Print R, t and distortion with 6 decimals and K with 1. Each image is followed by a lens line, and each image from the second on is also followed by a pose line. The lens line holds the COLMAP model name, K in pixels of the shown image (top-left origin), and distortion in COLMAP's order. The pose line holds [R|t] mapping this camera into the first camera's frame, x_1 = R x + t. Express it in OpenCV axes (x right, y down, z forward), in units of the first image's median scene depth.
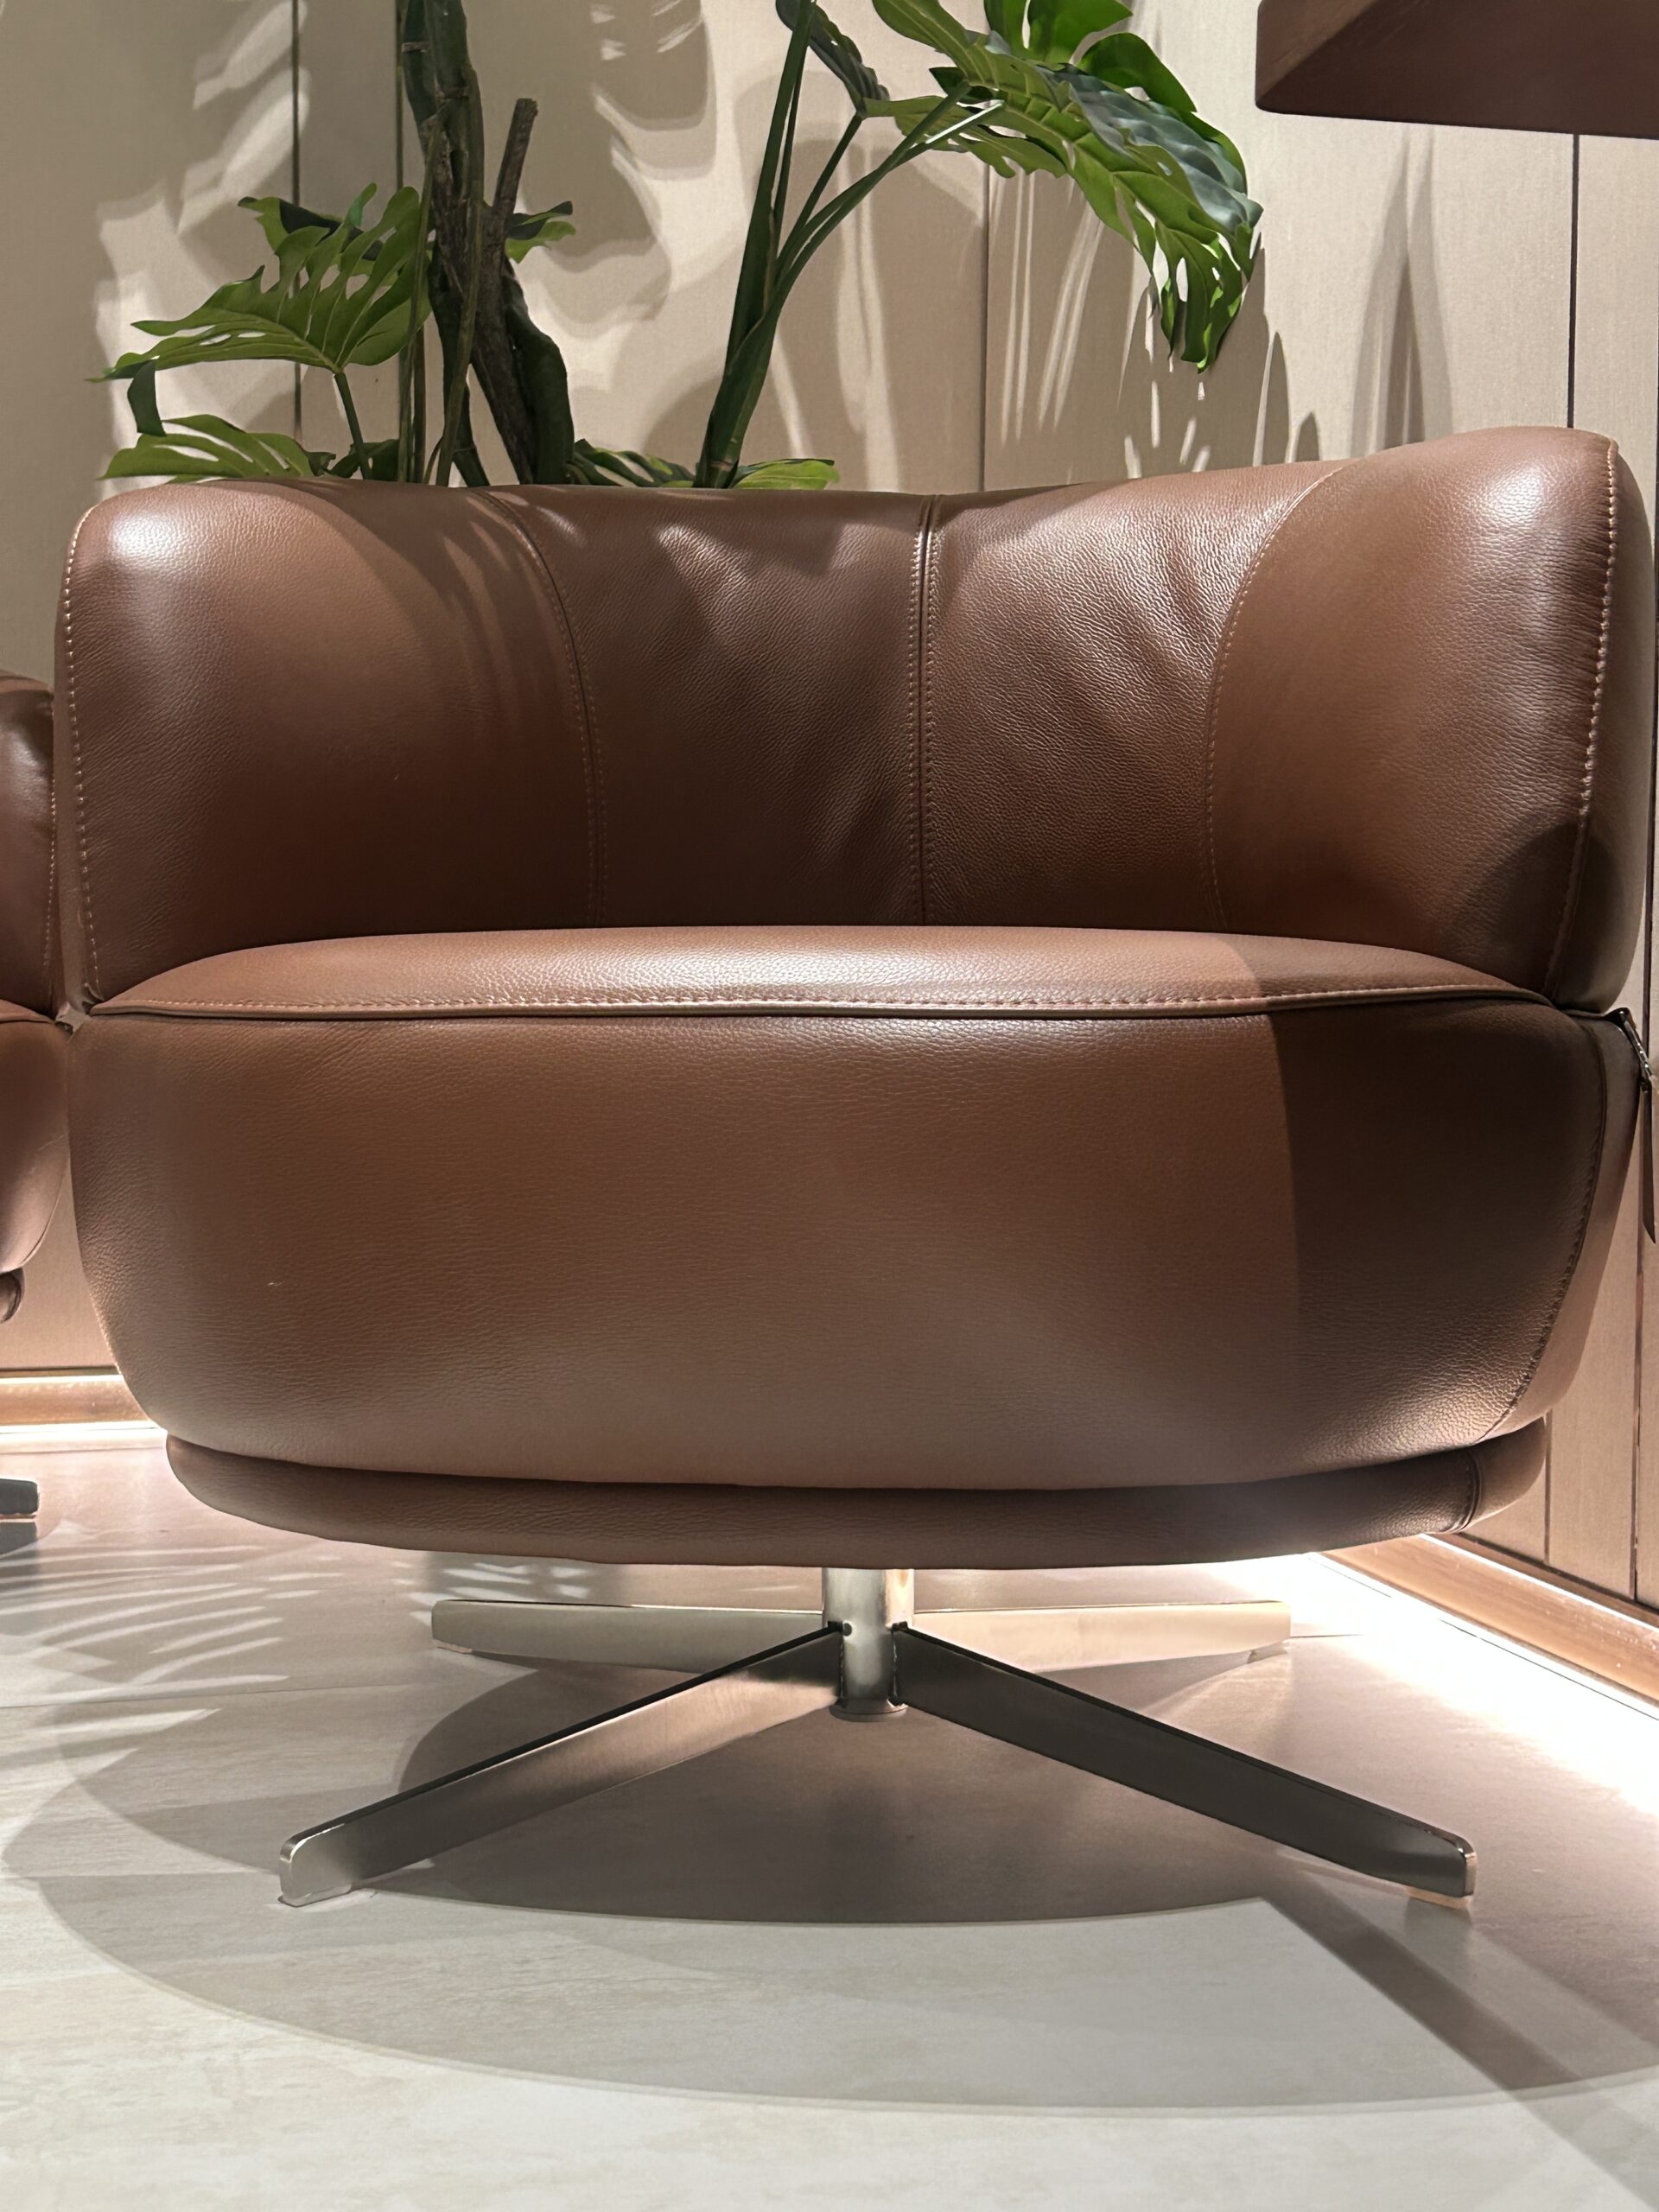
lens RADIAL K [[2811.4, 0, 815.8], [0, 2811.4, 1102.3], [0, 0, 1]] dist [0.090339, 0.000000]
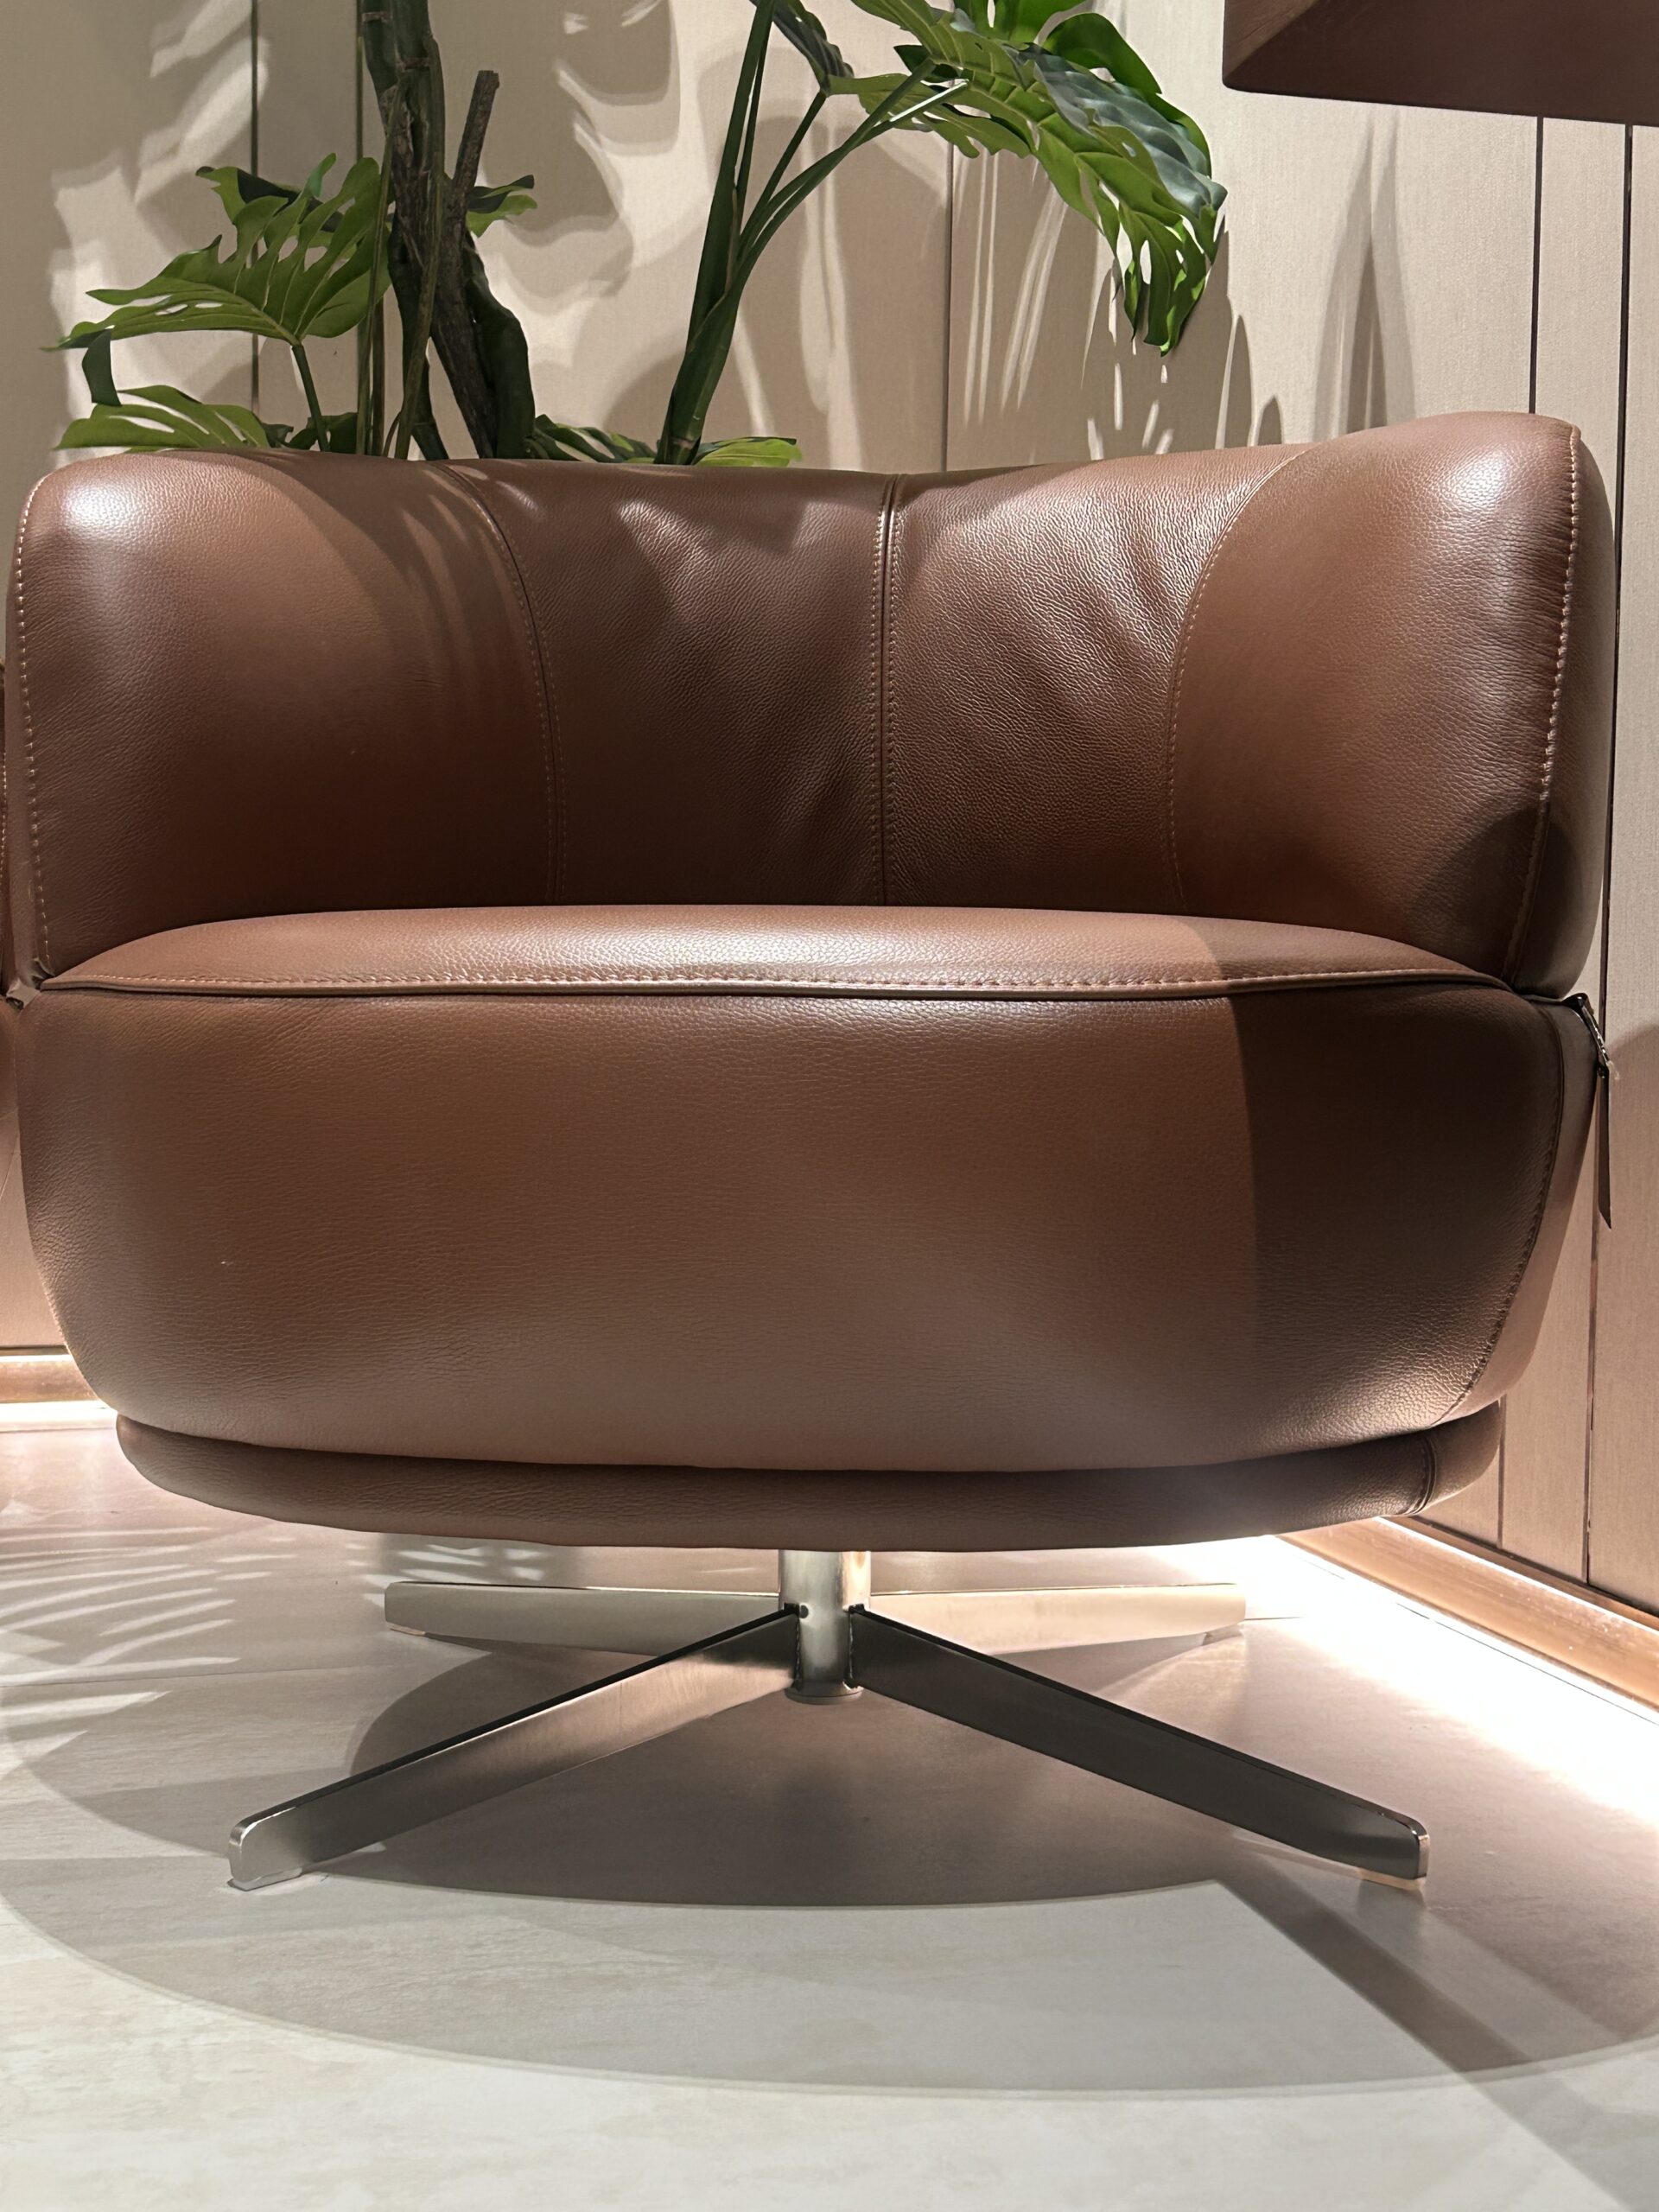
lens RADIAL K [[2811.4, 0, 837.4], [0, 2811.4, 1102.6], [0, 0, 1]] dist [0.090339, 0.000000]
pose [[0.999733, 0.005629, 0.022416, -0.000276], [-0.005773, 0.999963, 0.006389, 0.000454], [-0.022379, -0.006517, 0.999728, 0.004219]]
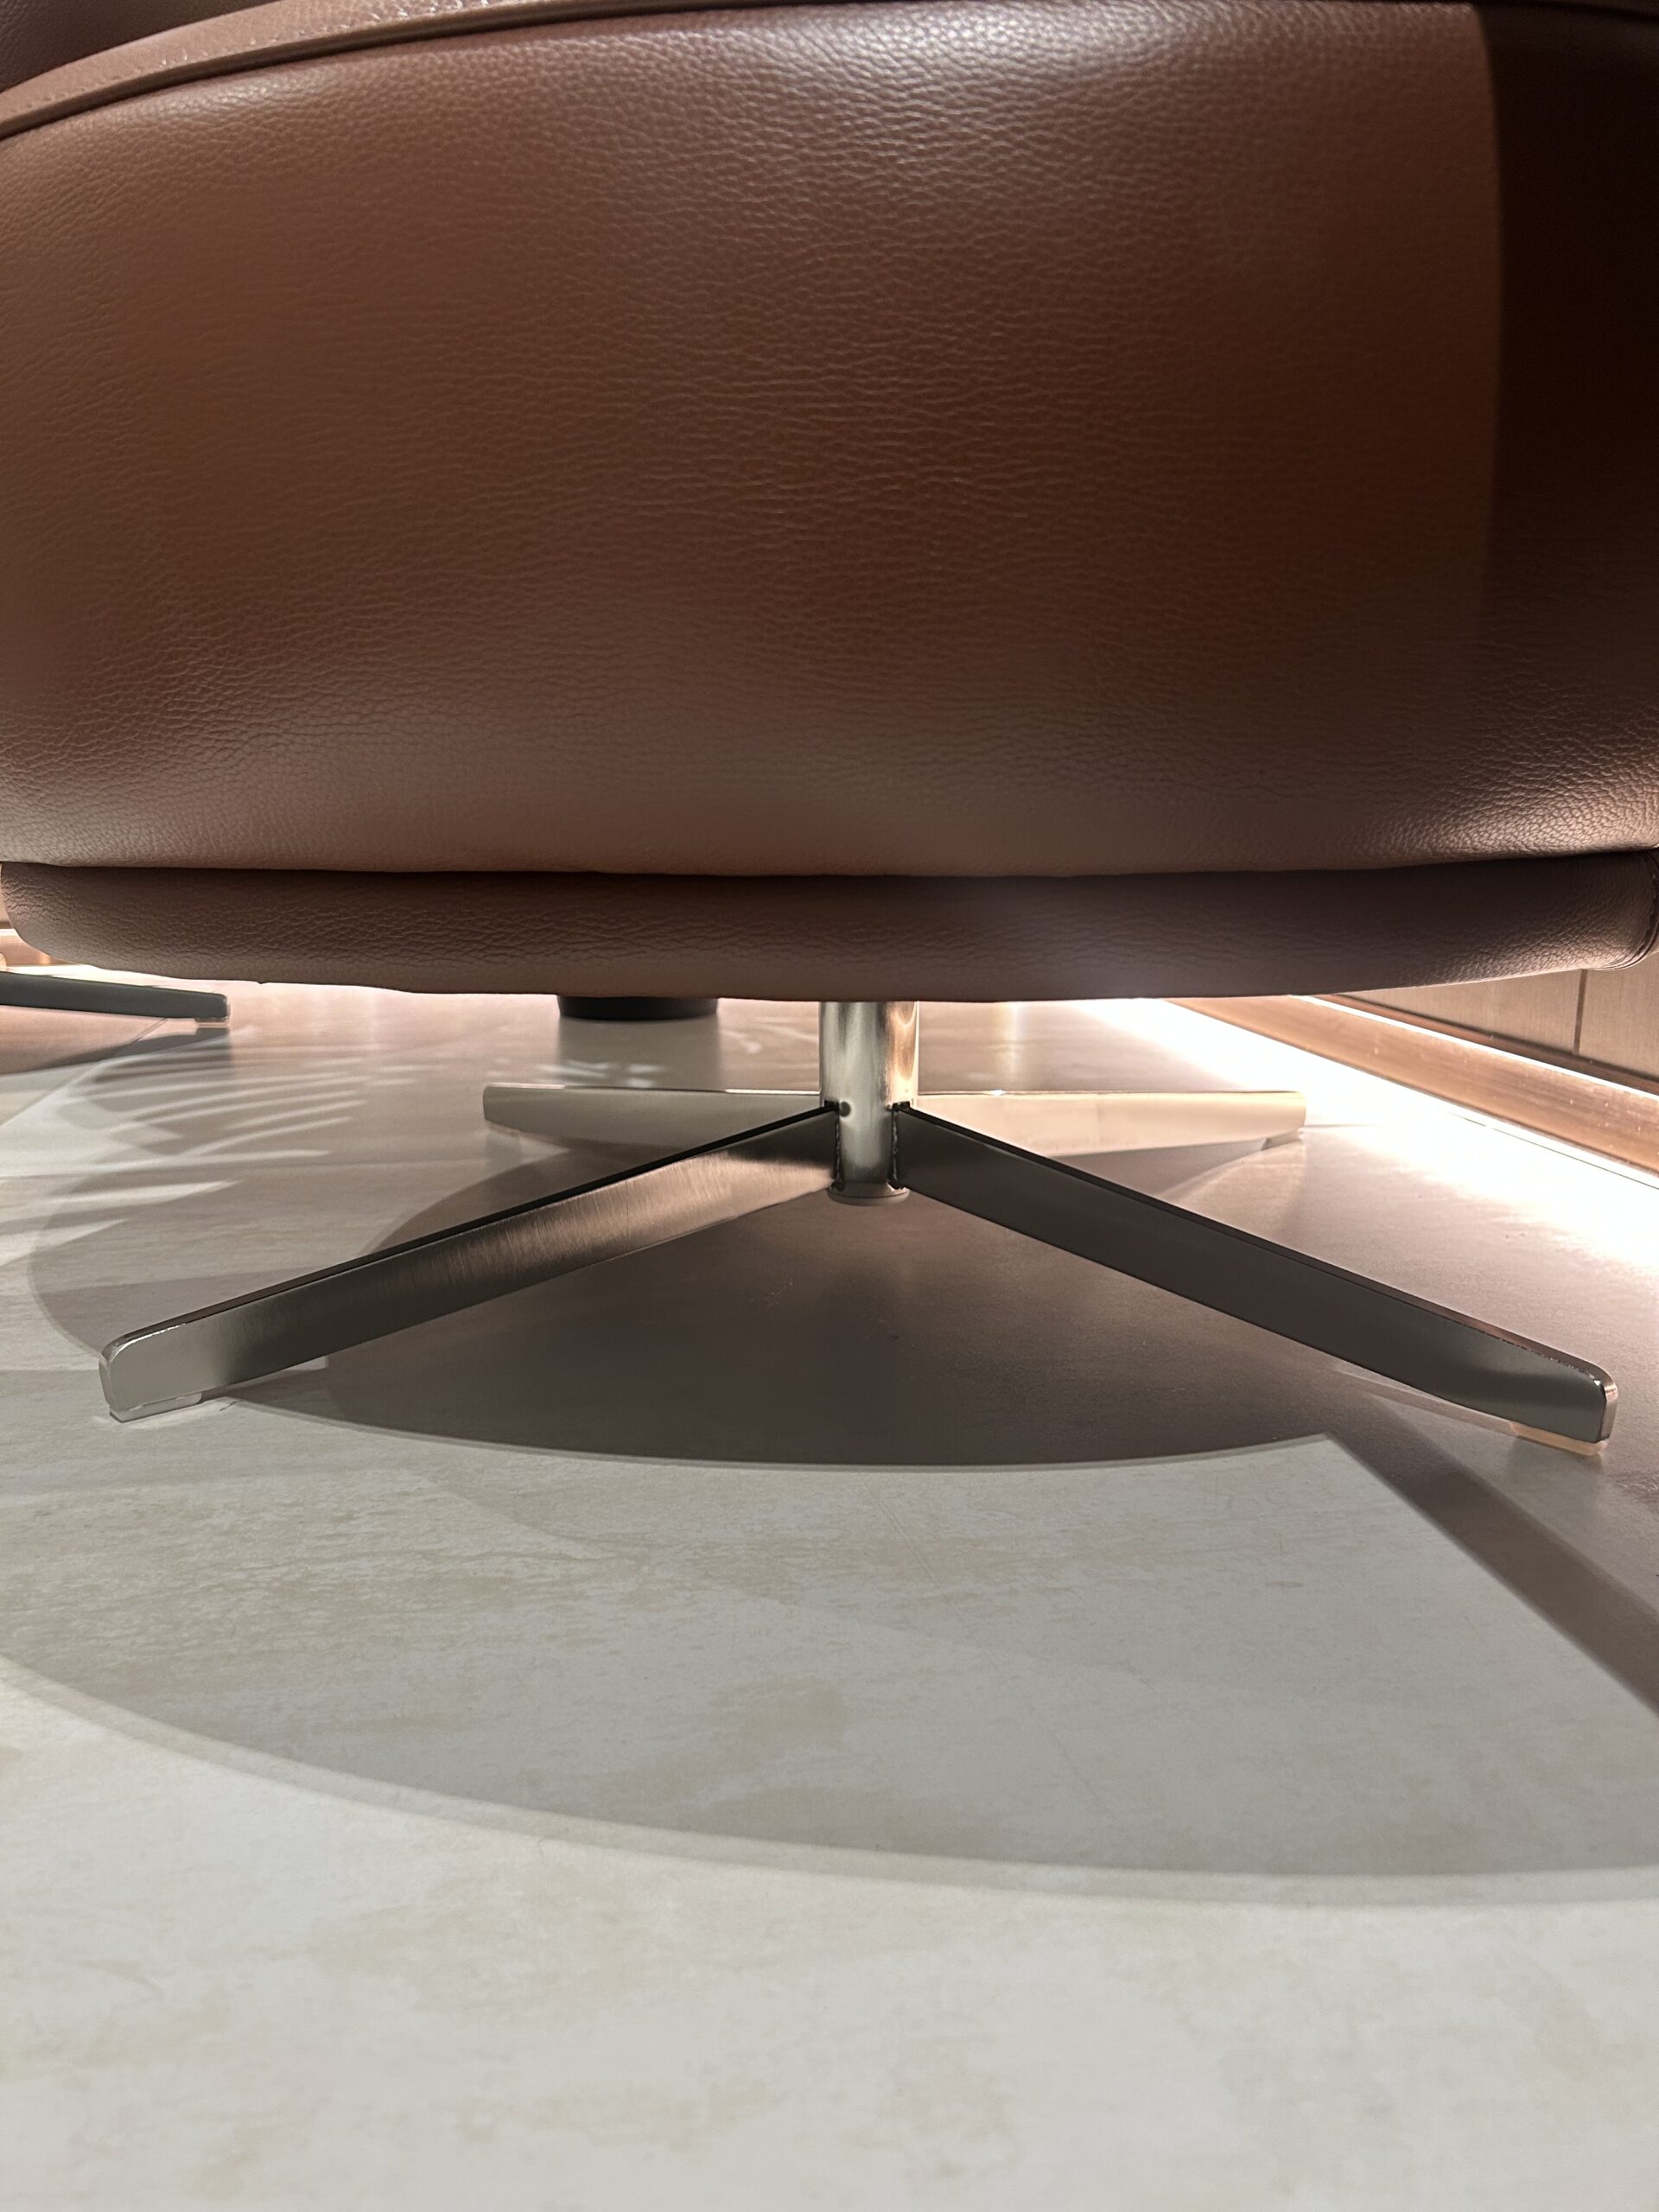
lens RADIAL K [[1673.4, 0, 819.9], [0, 1673.4, 1102.9], [0, 0, 1]] dist [0.038167, -0.009000]
pose [[0.997466, 0.008410, -0.070642, 0.042921], [0.003286, 0.986480, 0.163849, 0.097491], [0.071065, -0.163666, 0.983953, 0.471719]]
